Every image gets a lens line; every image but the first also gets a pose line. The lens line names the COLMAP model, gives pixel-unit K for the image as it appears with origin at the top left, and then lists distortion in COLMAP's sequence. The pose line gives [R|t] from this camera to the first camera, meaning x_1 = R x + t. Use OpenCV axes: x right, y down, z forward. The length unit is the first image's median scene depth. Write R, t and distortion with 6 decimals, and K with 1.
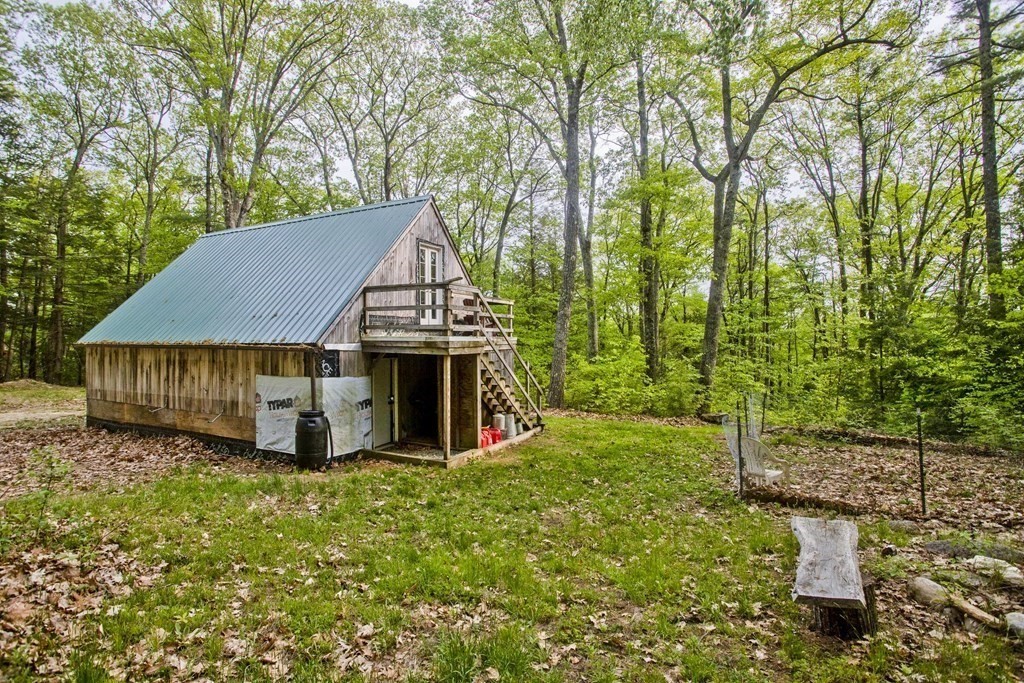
lens RADIAL K [[495.0, 0, 510.7], [0, 495.0, 342.7], [0, 0, 1]] dist [-0.035428, 0.000204]
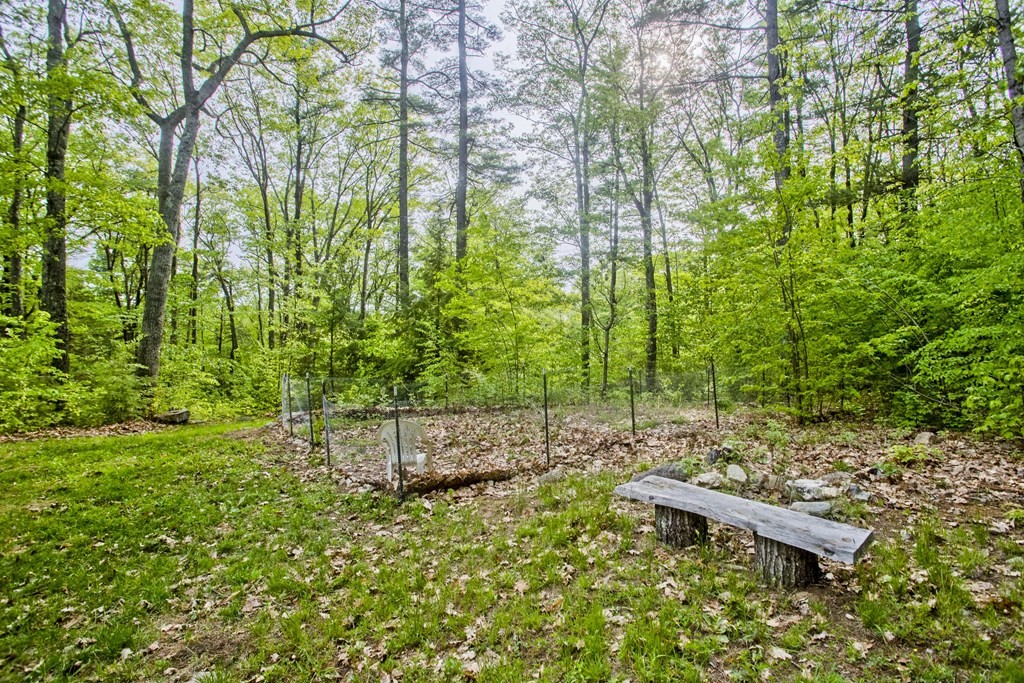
lens RADIAL K [[495.0, 0, 511.9], [0, 495.0, 338.2], [0, 0, 1]] dist [-0.035428, 0.000204]
pose [[0.423786, -0.002457, 0.905759, -0.064496], [-0.007420, 0.999953, 0.006184, 0.015615], [-0.905732, -0.009341, 0.423748, 0.160407]]
